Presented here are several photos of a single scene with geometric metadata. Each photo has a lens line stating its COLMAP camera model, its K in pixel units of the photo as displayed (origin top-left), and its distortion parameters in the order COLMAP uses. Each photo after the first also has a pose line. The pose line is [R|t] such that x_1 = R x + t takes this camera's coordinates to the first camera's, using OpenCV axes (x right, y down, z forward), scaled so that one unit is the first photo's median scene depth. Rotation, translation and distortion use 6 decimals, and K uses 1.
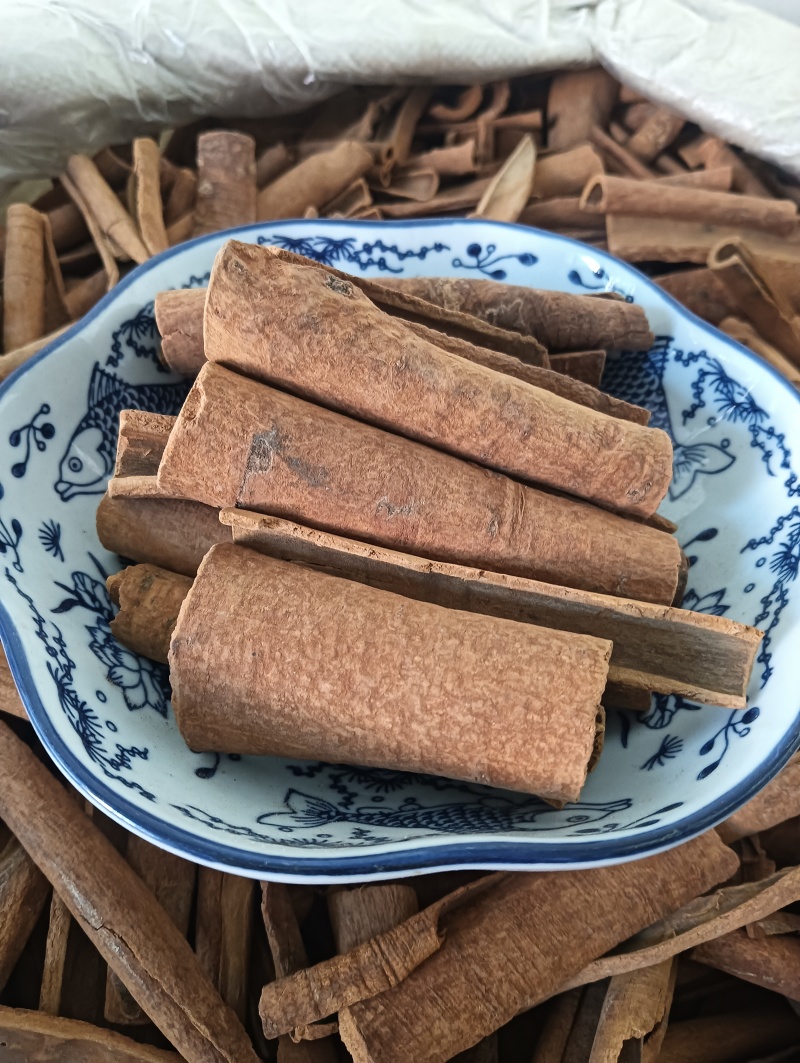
lens RADIAL K [[827.2, 0, 405.5], [0, 827.2, 551.7], [0, 0, 1]] dist [0.015559, -0.078229]
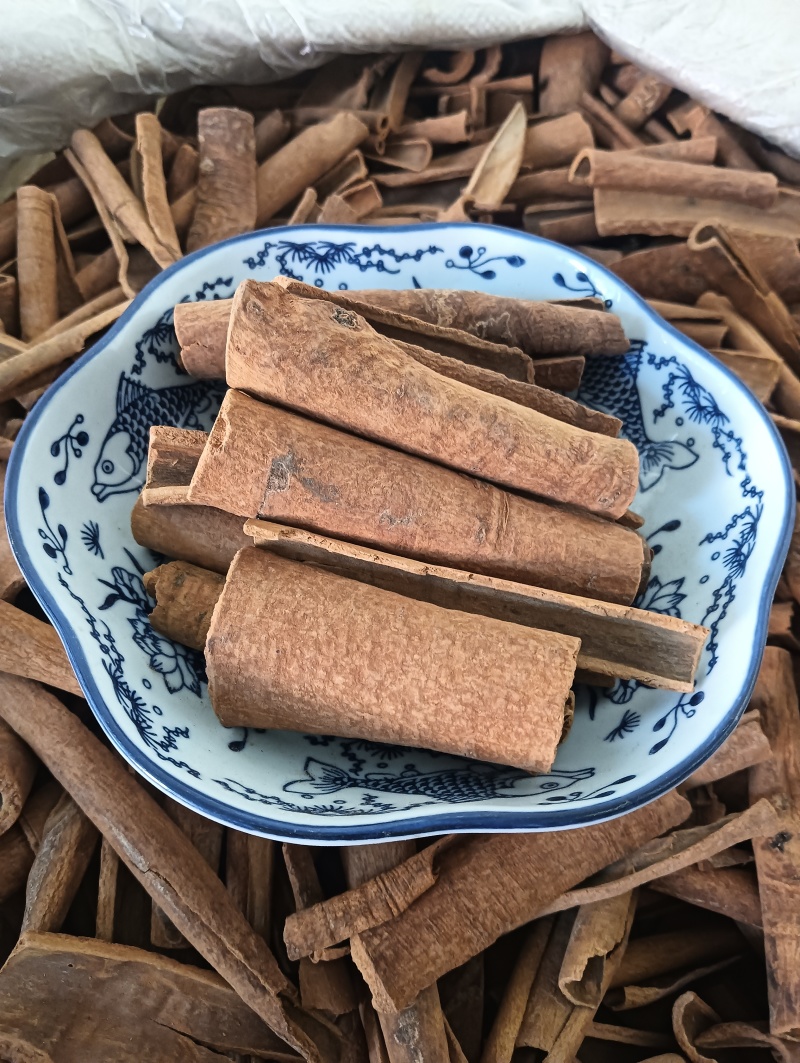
lens RADIAL K [[827.2, 0, 405.0], [0, 827.2, 541.7], [0, 0, 1]] dist [0.015559, -0.078229]
pose [[0.999954, -0.003888, 0.008798, -0.009561], [0.003093, 0.996057, 0.088665, -0.116372], [-0.009108, -0.088633, 0.996023, -0.140402]]
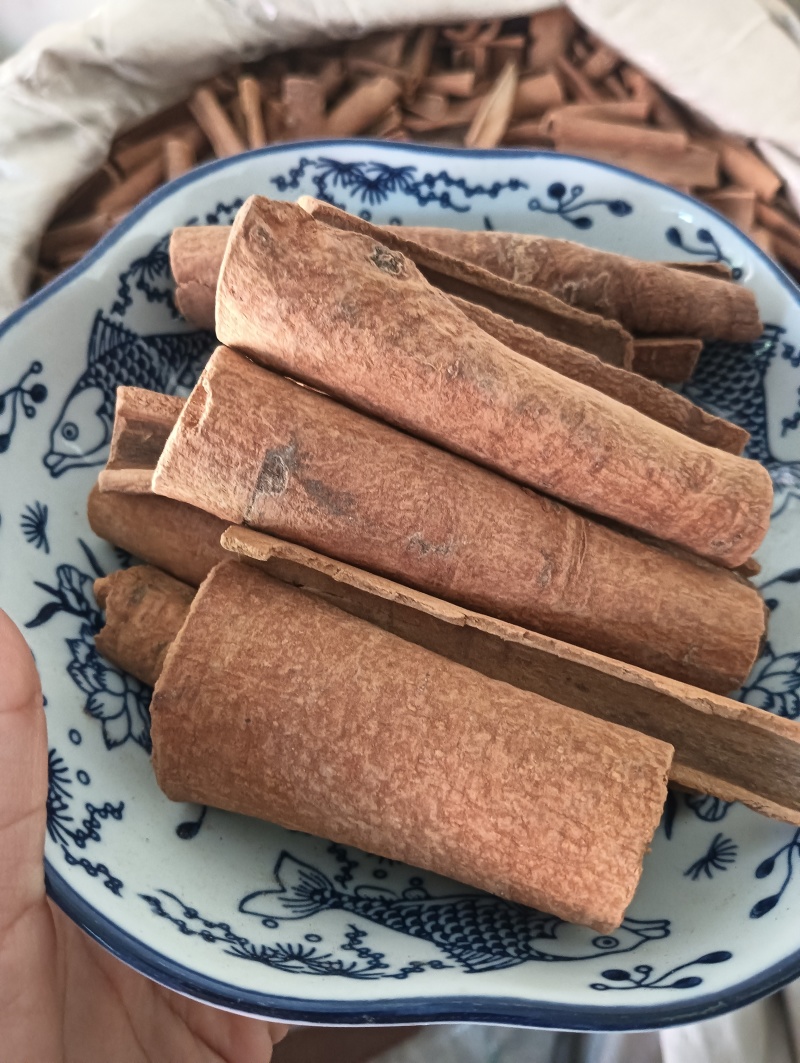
lens RADIAL K [[827.2, 0, 405.6], [0, 827.2, 541.4], [0, 0, 1]] dist [0.015559, -0.078229]
pose [[0.994984, 0.092365, -0.038413, -0.005368], [-0.086196, 0.986484, 0.139355, -0.162116], [0.050766, -0.135345, 0.989497, 0.163141]]
